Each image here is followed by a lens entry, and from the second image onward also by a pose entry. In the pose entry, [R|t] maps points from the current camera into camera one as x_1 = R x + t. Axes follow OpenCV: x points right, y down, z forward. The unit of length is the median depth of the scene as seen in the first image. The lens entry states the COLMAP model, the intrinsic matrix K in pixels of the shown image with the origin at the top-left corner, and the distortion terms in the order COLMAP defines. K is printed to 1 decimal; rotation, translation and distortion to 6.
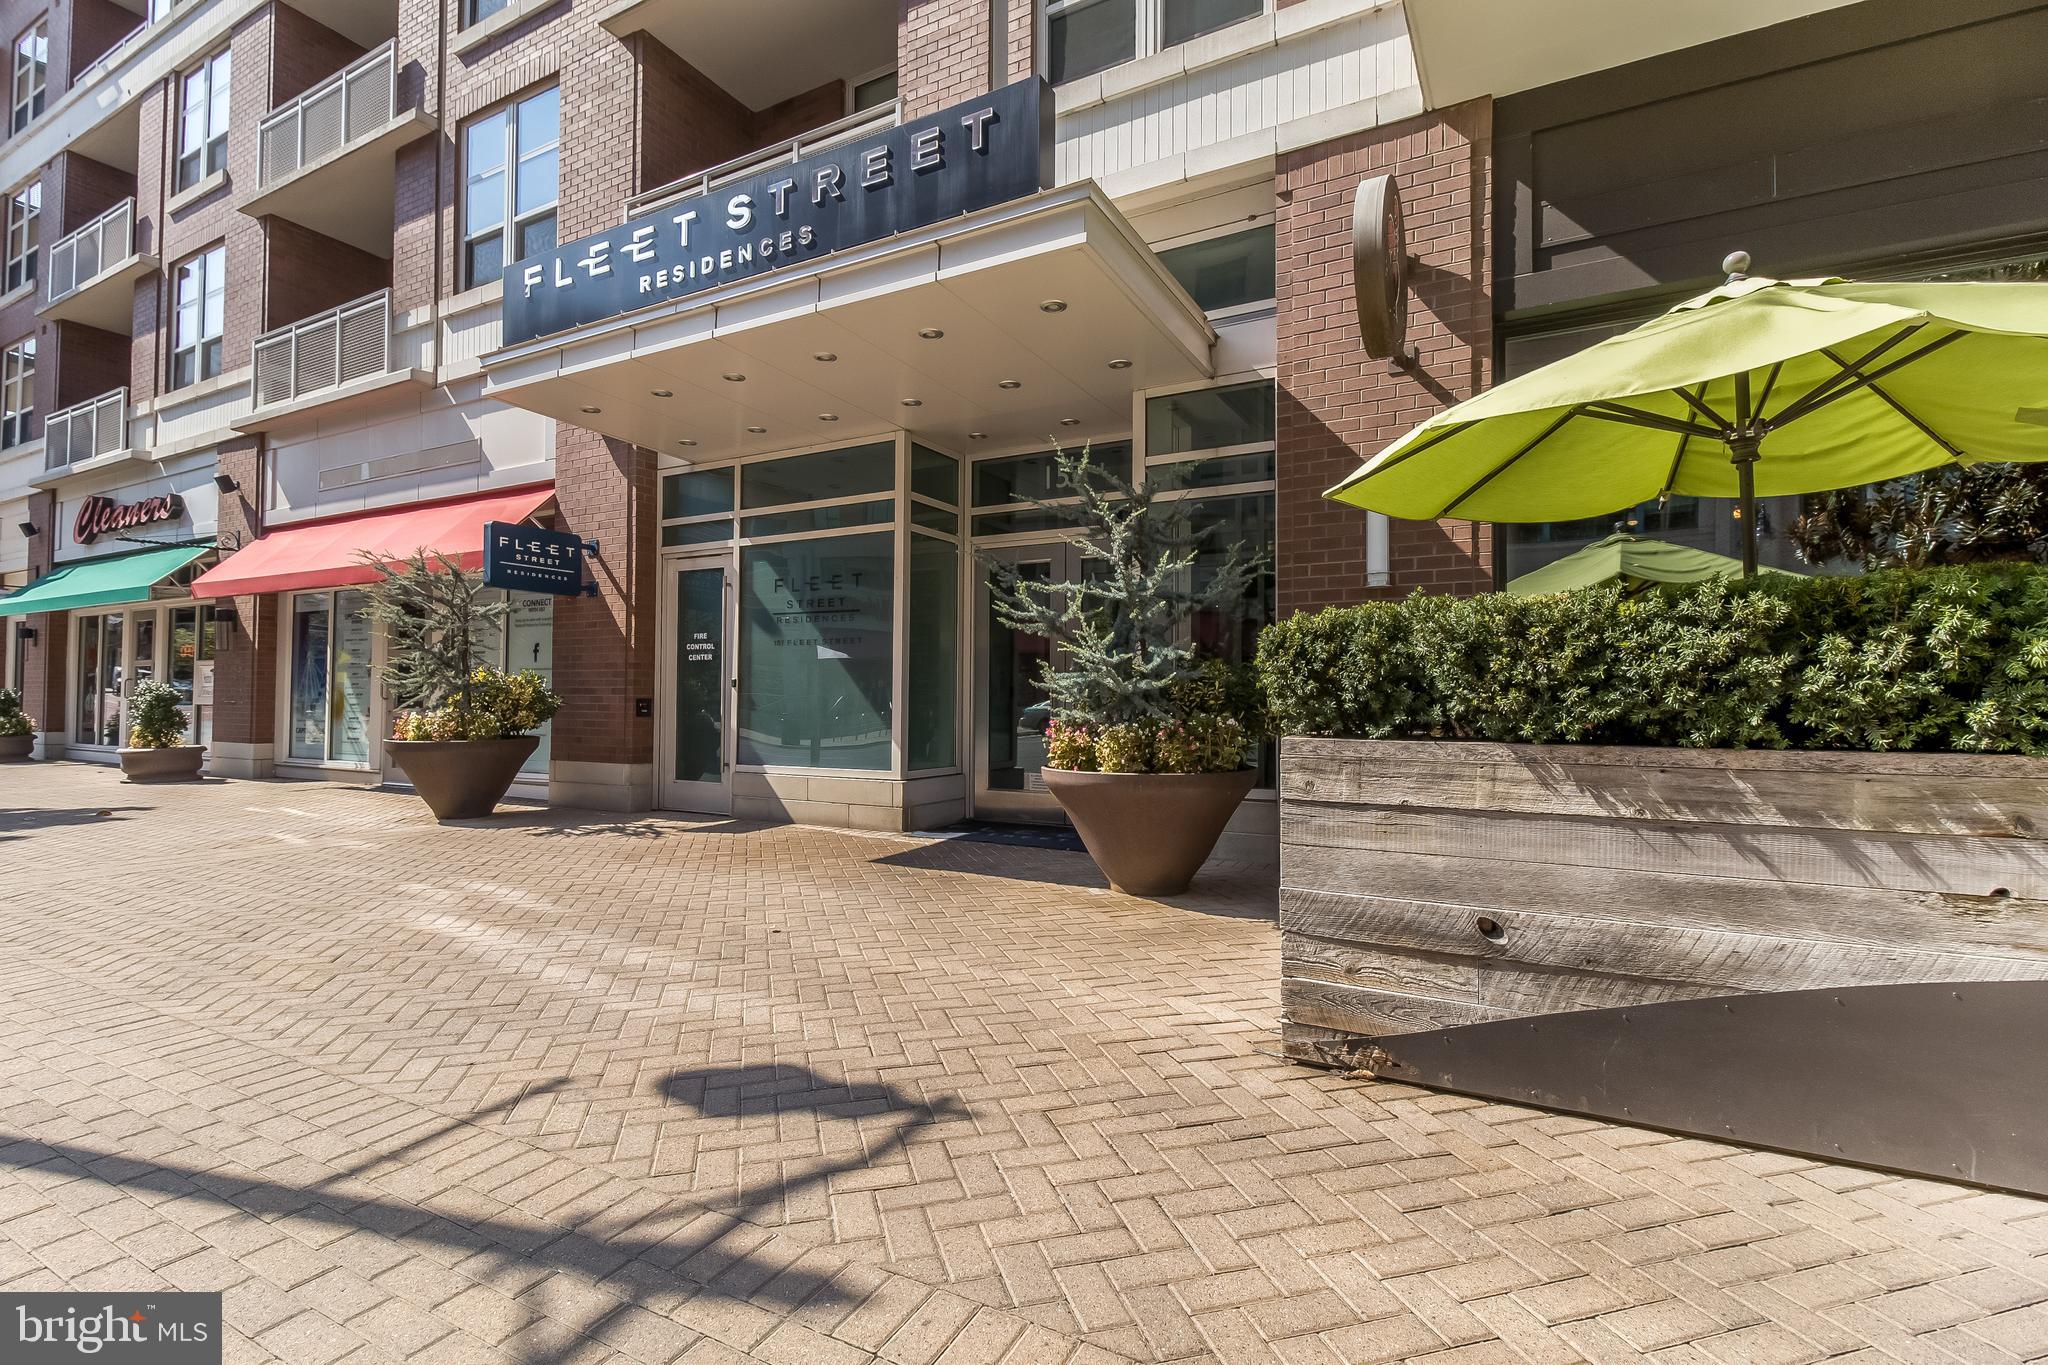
lens RADIAL K [[896.0, 0, 1069.8], [0, 896.0, 443.1], [0, 0, 1]] dist [-0.001845, -0.000318]
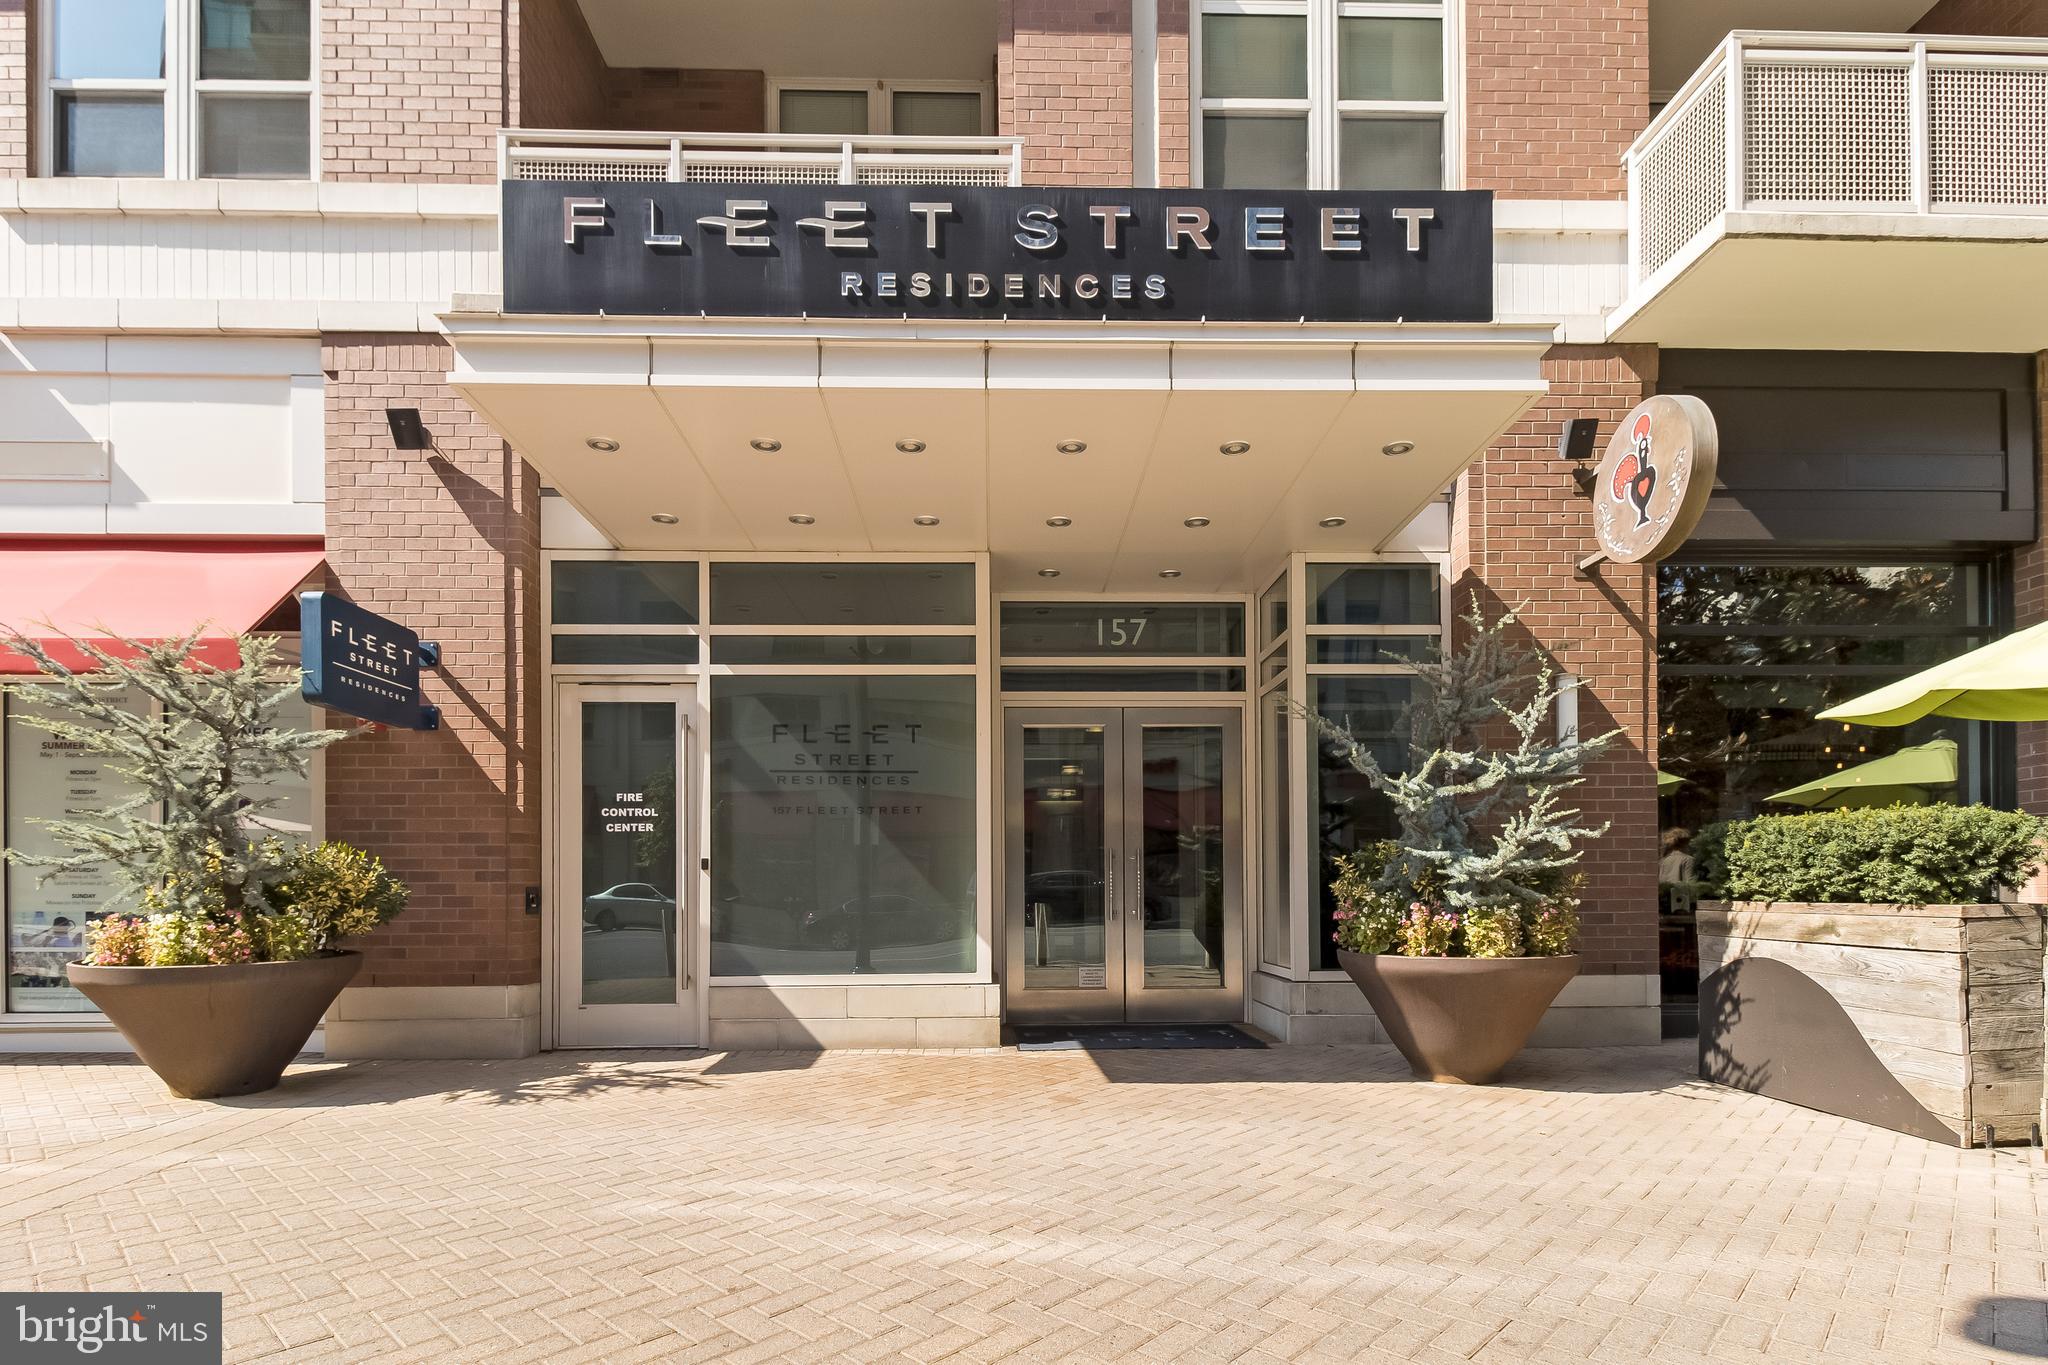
lens RADIAL K [[945.9, 0, 1020.0], [0, 945.9, 648.7], [0, 0, 1]] dist [0.020281, -0.012452]
pose [[0.872326, 0.111713, 0.475992, -0.536056], [-0.127280, 0.991867, 0.000474, 0.064947], [-0.472068, -0.060998, 0.879450, 0.225062]]
